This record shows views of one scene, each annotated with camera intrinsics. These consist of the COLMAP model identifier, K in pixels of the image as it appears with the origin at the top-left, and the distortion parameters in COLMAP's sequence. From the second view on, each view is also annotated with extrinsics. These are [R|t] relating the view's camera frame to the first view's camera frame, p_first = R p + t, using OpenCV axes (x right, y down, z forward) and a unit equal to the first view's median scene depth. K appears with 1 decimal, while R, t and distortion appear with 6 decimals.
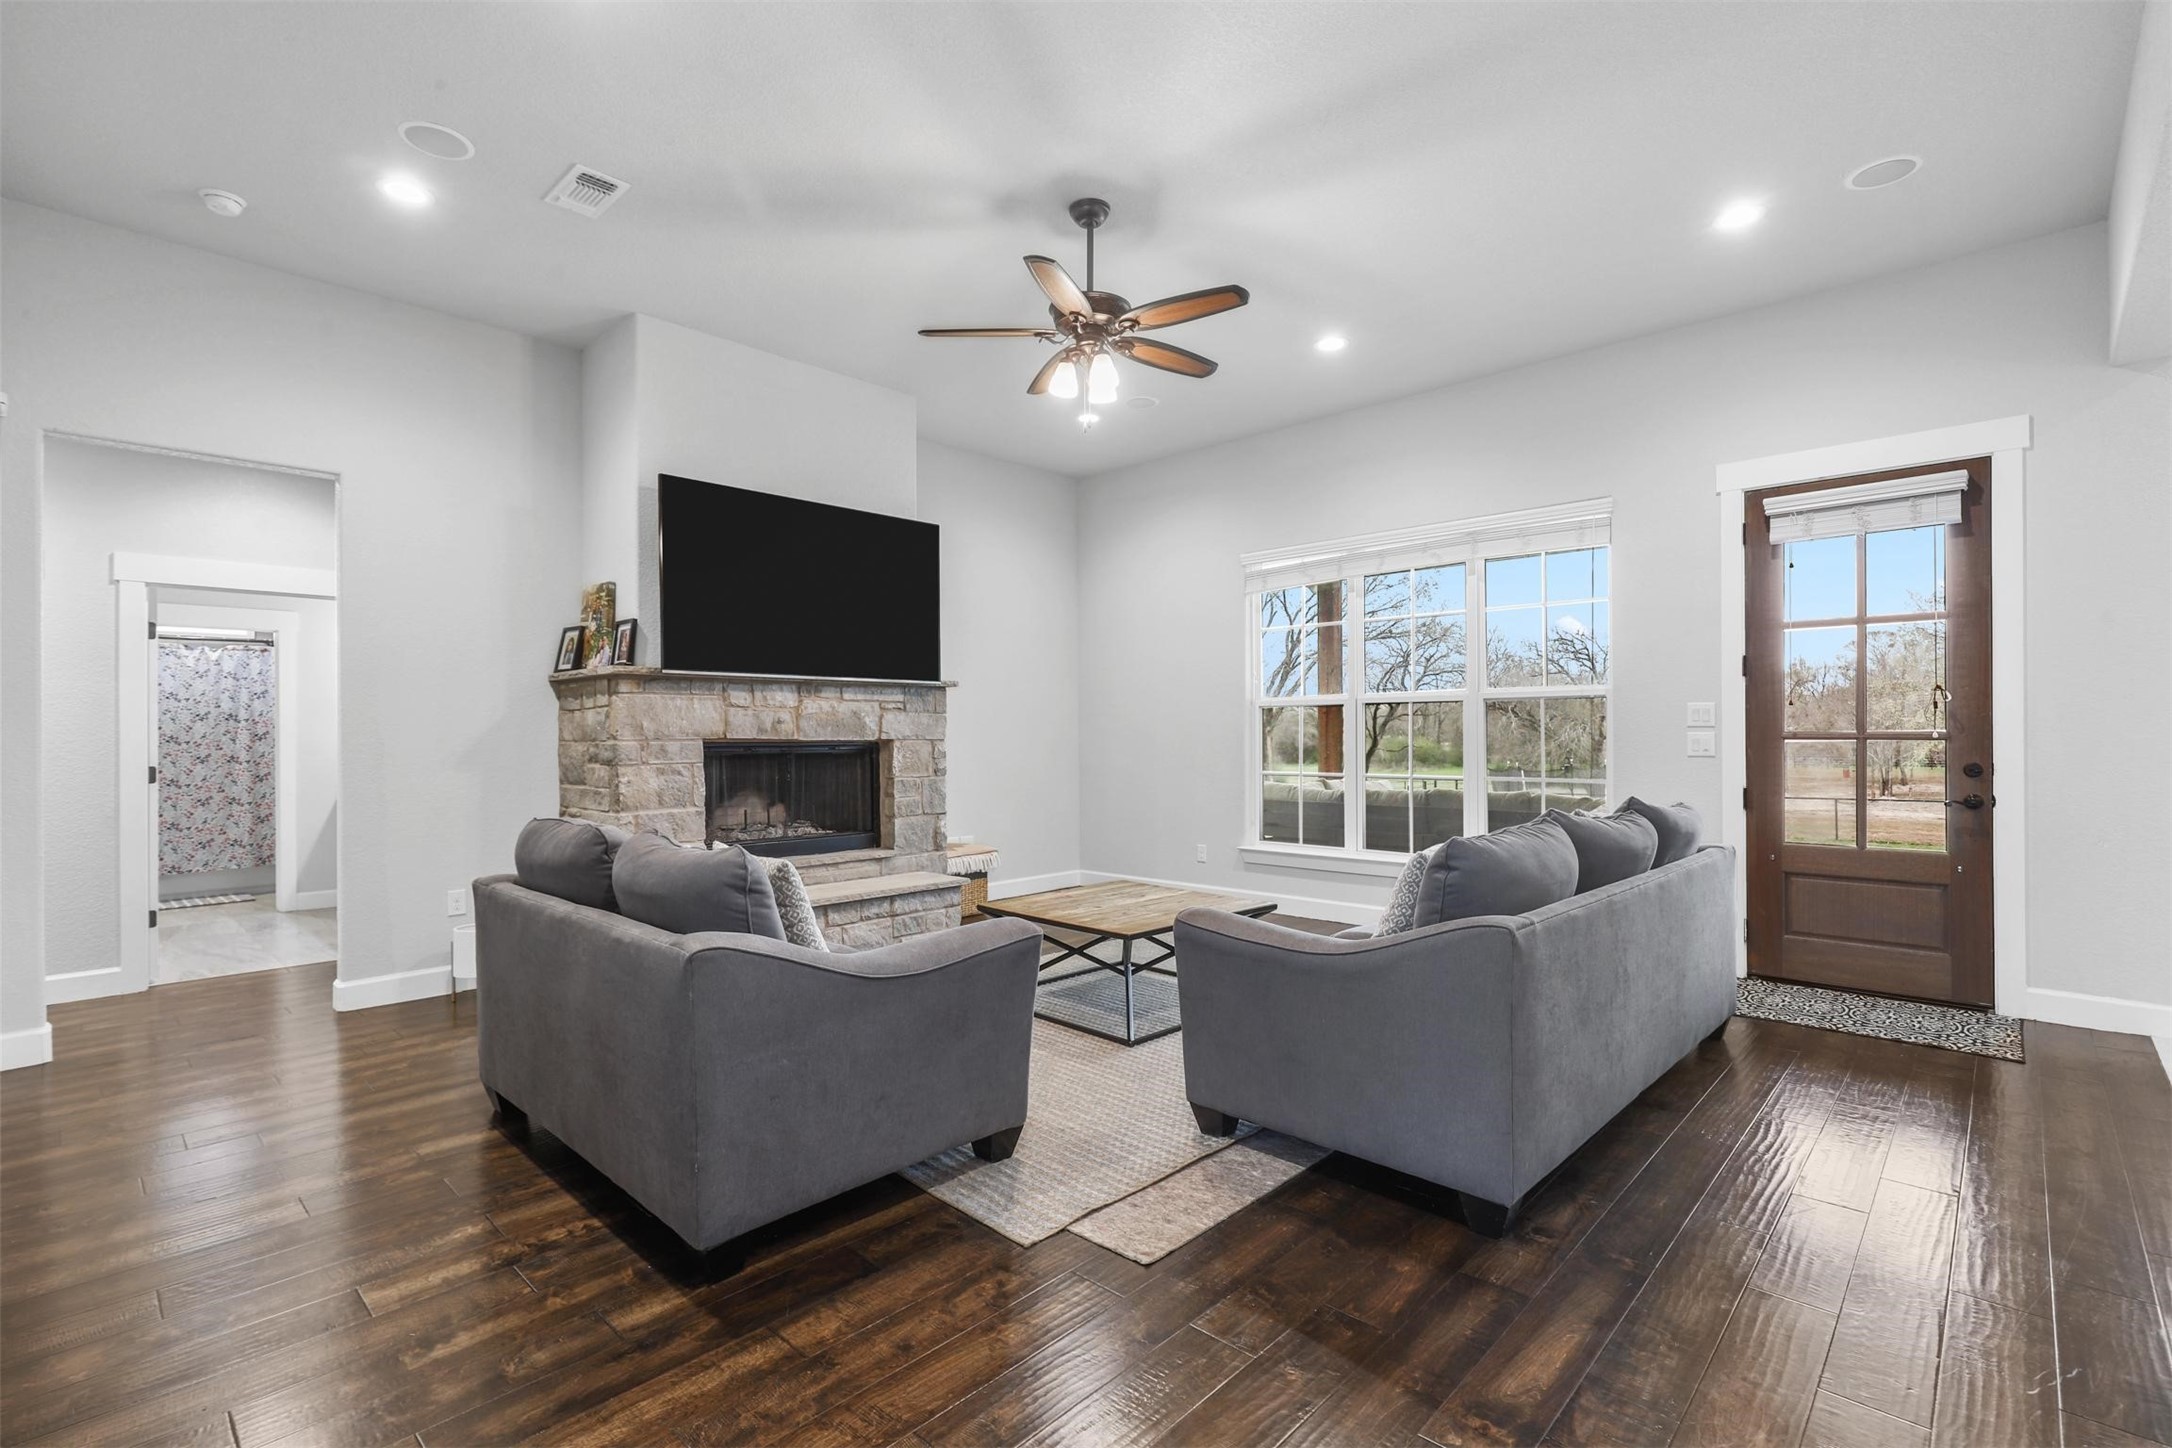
lens RADIAL K [[983.6, 0, 1081.7], [0, 983.6, 729.3], [0, 0, 1]] dist [-0.001090, -0.000095]
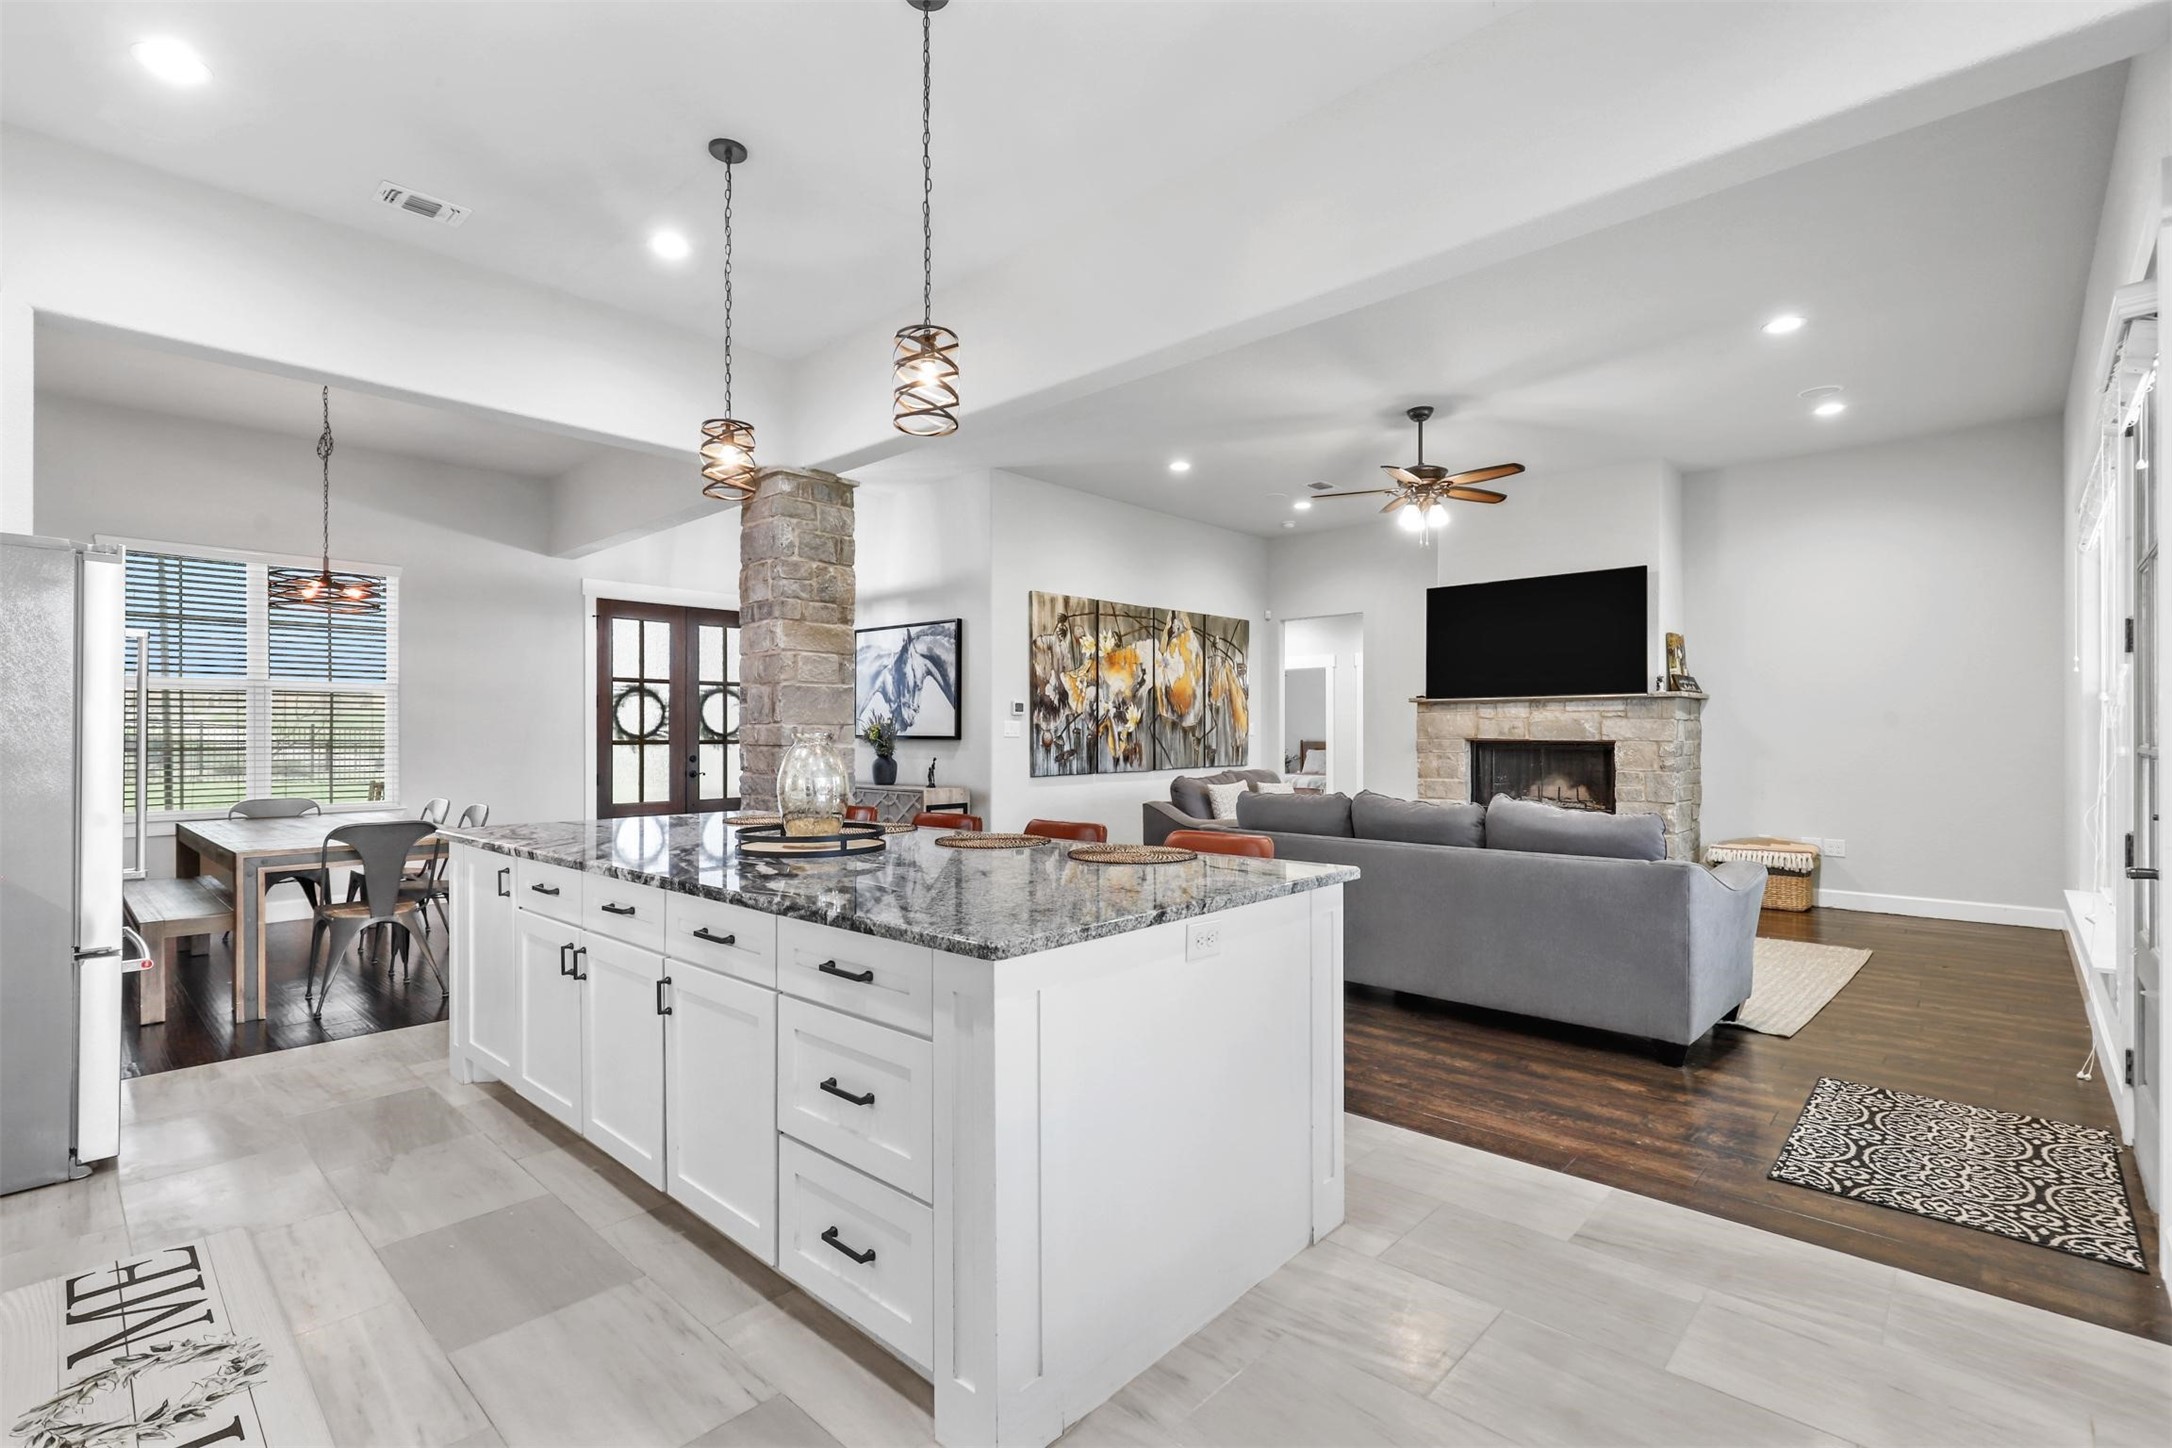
lens RADIAL K [[991.0, 0, 1086.1], [0, 991.0, 733.4], [0, 0, 1]] dist [-0.001493, -0.000555]
pose [[0.012981, 0.004086, -0.999907, 1.240186], [0.005716, 0.999975, 0.004160, -0.009144], [0.999899, -0.005770, 0.012957, 0.331490]]
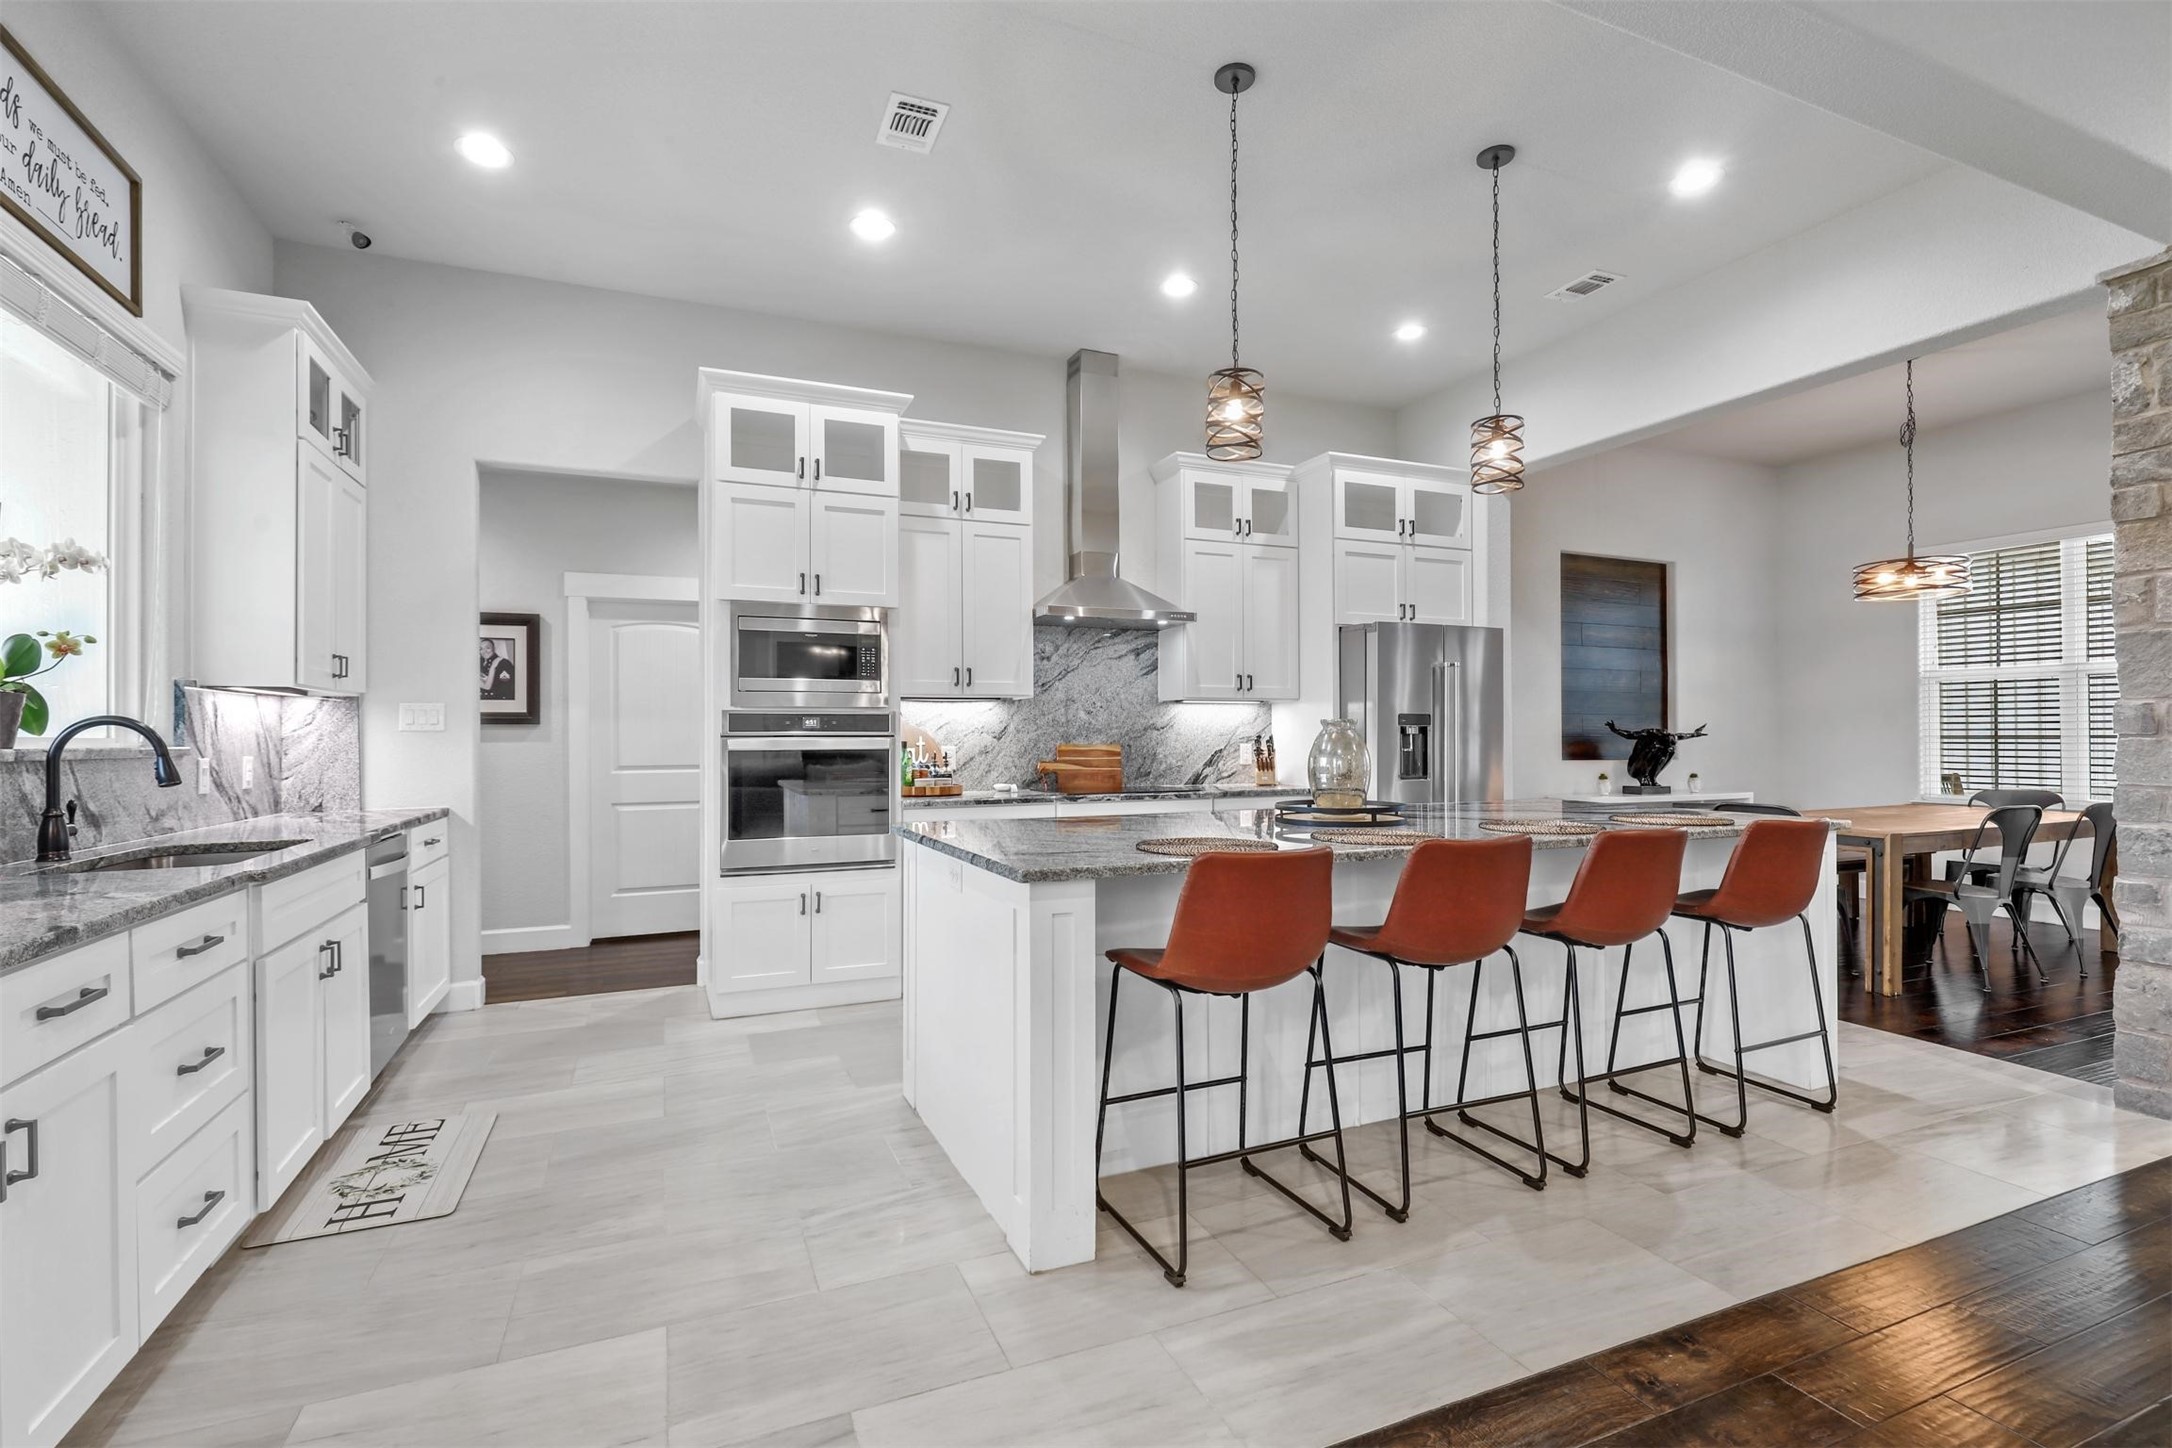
lens RADIAL K [[983.6, 0, 1081.7], [0, 983.6, 729.3], [0, 0, 1]] dist [-0.001090, -0.000095]
pose [[-0.918314, 0.011213, 0.395695, 0.544618], [0.007295, 0.999908, -0.011405, 0.005356], [-0.395786, -0.007587, -0.918311, 0.859768]]
